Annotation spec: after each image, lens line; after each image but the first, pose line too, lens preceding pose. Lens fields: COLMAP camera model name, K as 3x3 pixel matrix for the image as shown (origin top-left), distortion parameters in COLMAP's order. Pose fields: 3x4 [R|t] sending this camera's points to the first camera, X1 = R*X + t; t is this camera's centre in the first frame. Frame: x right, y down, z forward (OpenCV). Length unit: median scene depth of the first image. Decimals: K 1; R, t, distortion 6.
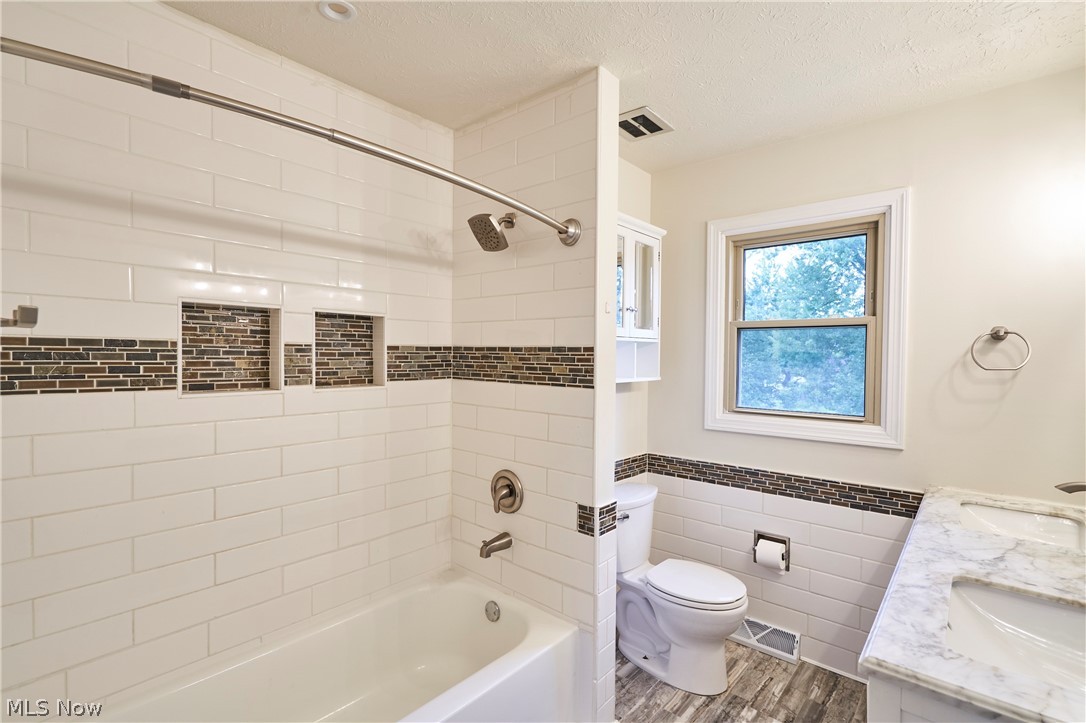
lens RADIAL K [[504.4, 0, 545.8], [0, 504.4, 364.1], [0, 0, 1]] dist [0.000268, 0.000137]
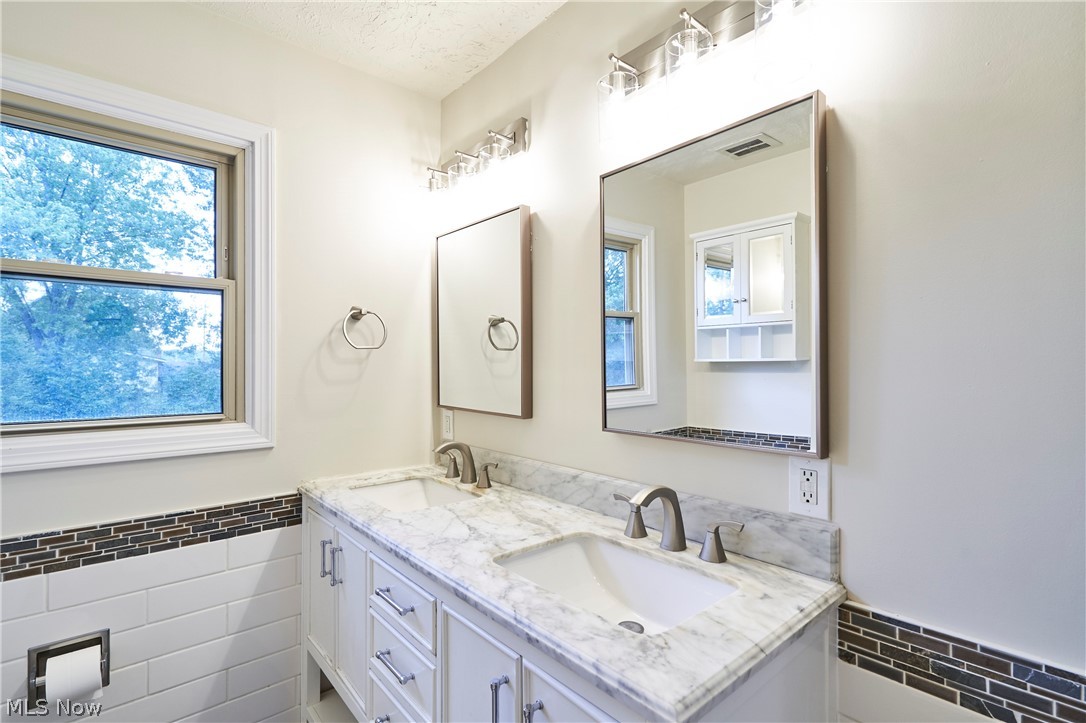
lens RADIAL K [[504.4, 0, 541.8], [0, 504.4, 366.0], [0, 0, 1]] dist [0.000268, 0.000137]
pose [[0.148327, -0.012469, 0.988860, -0.038753], [0.015323, 0.999829, 0.010309, 0.037920], [-0.988820, 0.013623, 0.148493, 0.468310]]
